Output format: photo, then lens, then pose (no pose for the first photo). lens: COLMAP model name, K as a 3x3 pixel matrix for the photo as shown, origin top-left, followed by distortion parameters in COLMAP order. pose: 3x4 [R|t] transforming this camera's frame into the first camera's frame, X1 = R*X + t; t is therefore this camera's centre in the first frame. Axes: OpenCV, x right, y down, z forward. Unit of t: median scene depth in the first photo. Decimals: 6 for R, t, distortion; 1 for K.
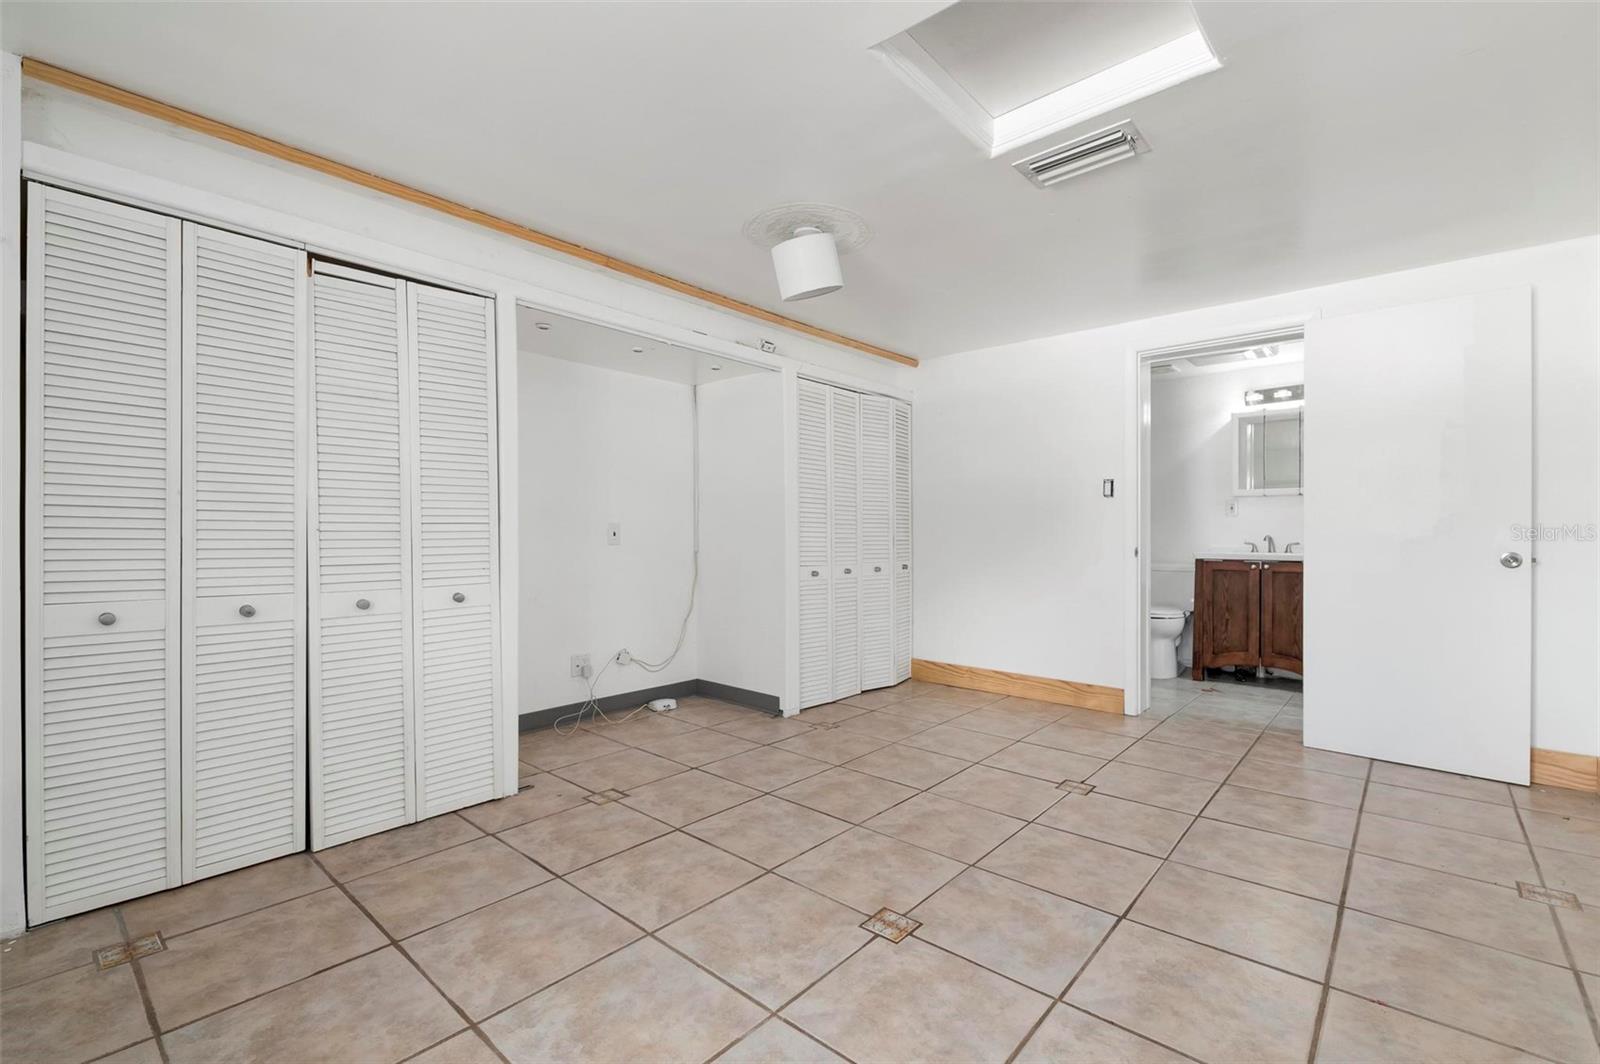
lens RADIAL K [[703.8, 0, 795.1], [0, 703.8, 535.6], [0, 0, 1]] dist [-0.000385, -0.000209]
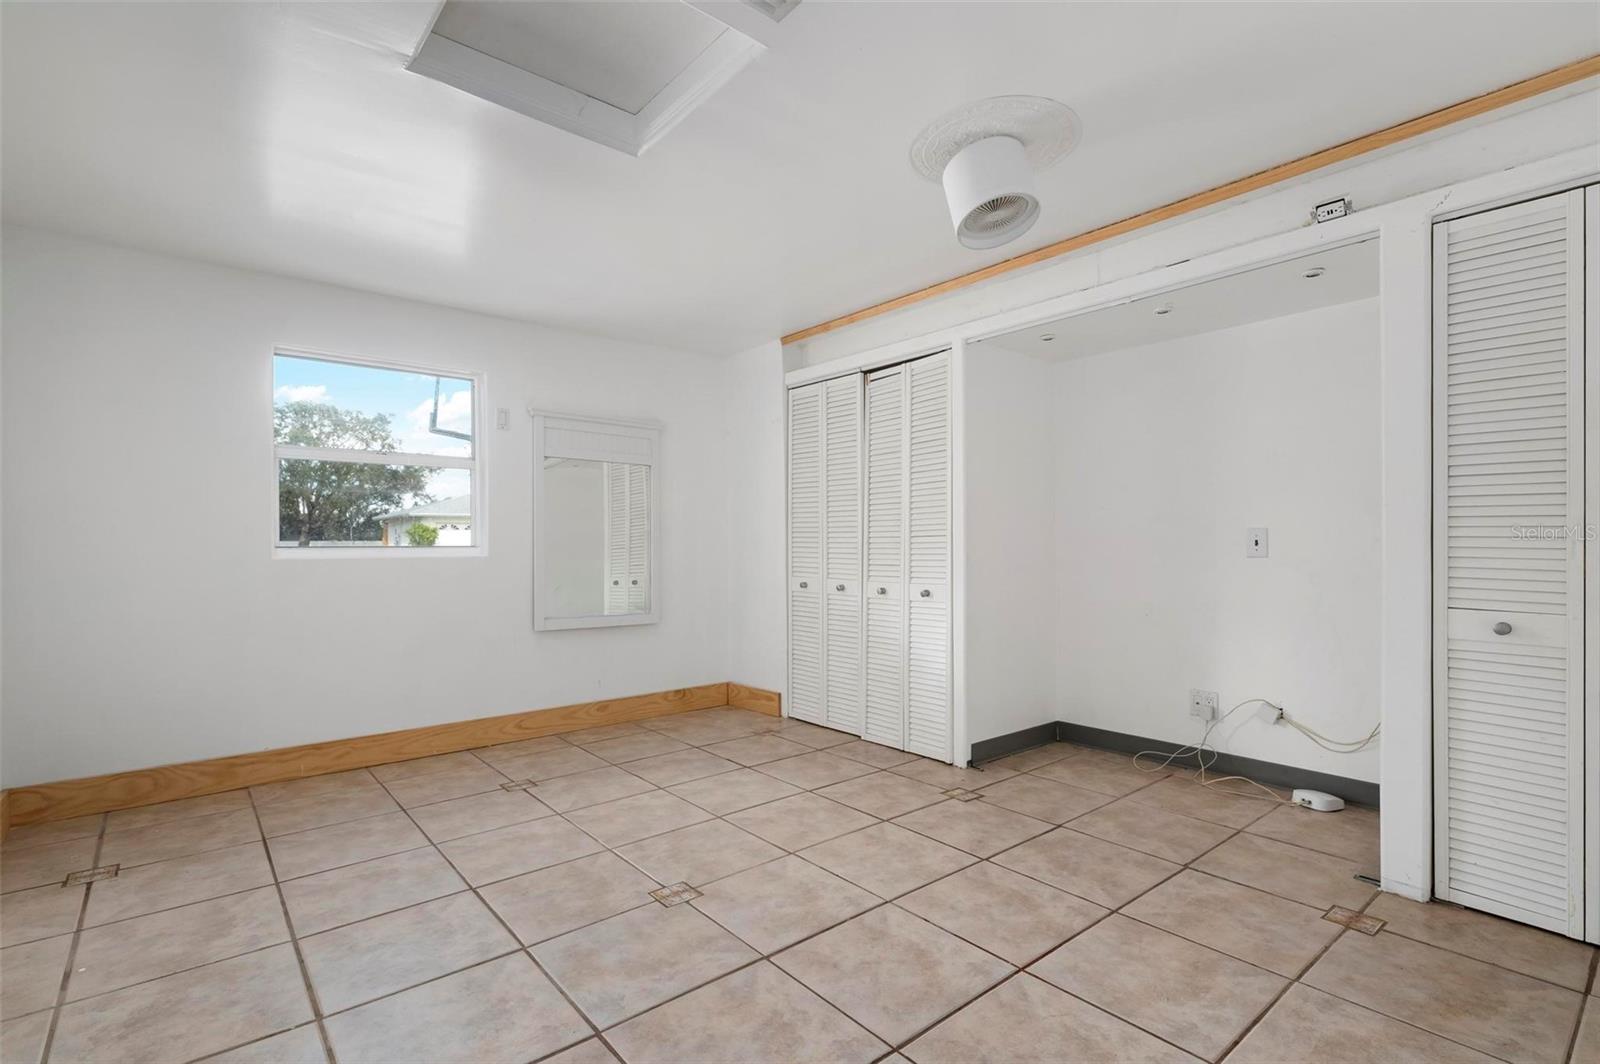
lens RADIAL K [[738.3, 0, 797.1], [0, 738.3, 545.8], [0, 0, 1]] dist [0.002758, -0.008411]
pose [[-0.154453, -0.000068, -0.988000, 0.938714], [0.000054, 1.000000, -0.000077, 0.001541], [0.988000, -0.000065, -0.154453, 1.020491]]
